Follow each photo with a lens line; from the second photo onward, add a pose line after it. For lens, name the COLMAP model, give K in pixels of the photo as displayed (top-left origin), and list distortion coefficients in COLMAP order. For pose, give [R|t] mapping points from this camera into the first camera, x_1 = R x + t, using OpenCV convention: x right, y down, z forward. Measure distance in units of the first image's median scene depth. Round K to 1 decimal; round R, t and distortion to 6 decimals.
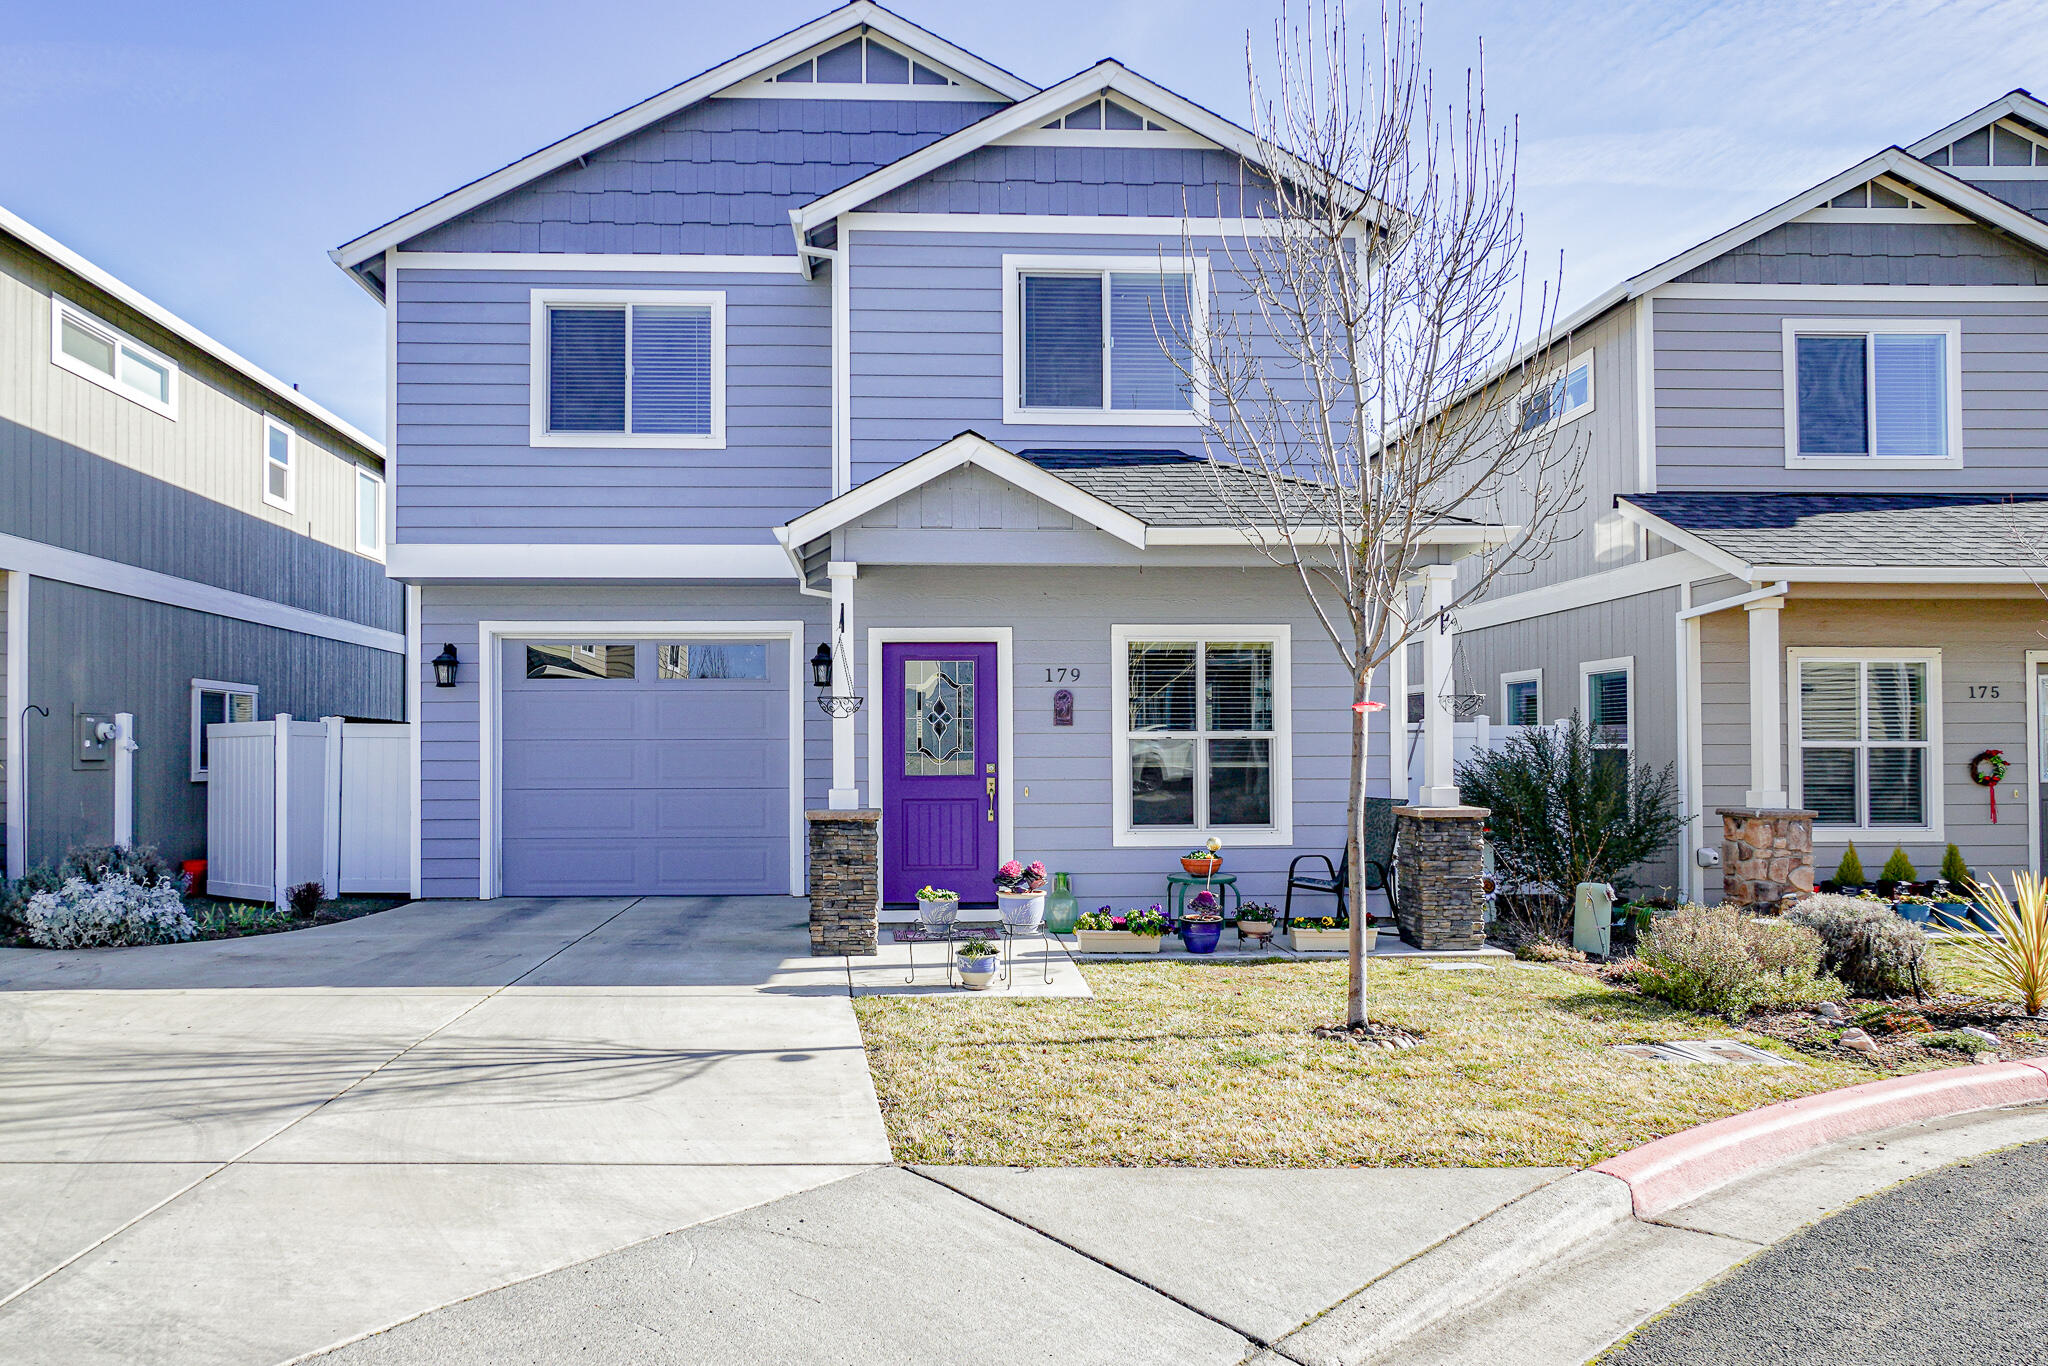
lens RADIAL K [[1218.2, 0, 1013.5], [0, 1218.2, 686.4], [0, 0, 1]] dist [-0.016256, 0.000080]
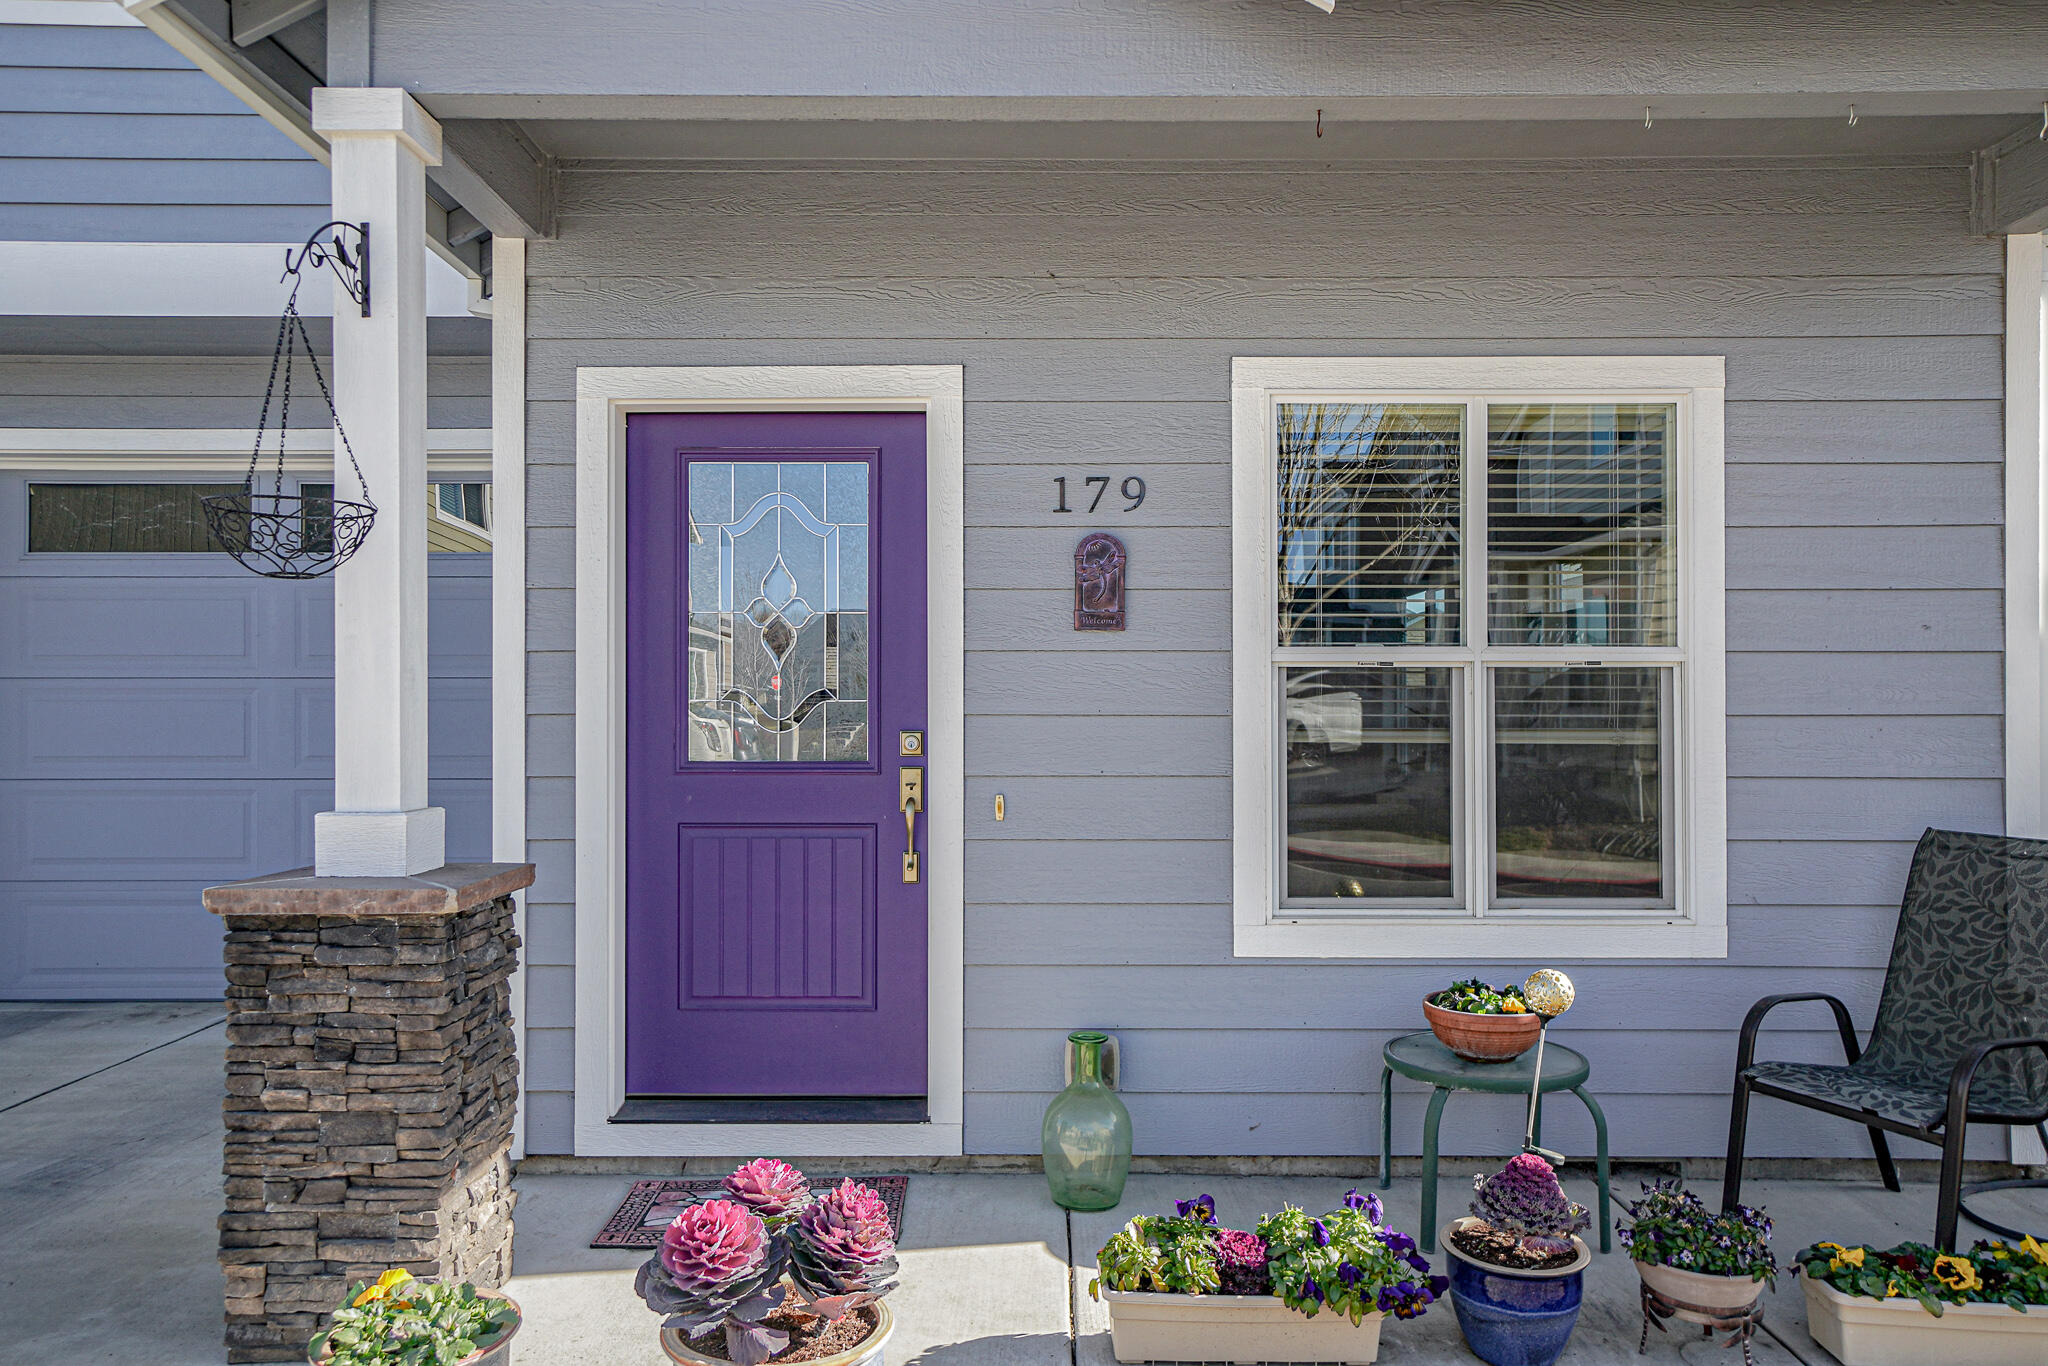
lens RADIAL K [[1433.3, 0, 1073.9], [0, 1433.3, 680.4], [0, 0, 1]] dist [0.001676, 0.000625]
pose [[0.998922, 0.002870, -0.046340, 0.053172], [-0.001492, 0.999556, 0.029755, 0.034541], [0.046405, -0.029654, 0.998482, 0.562416]]
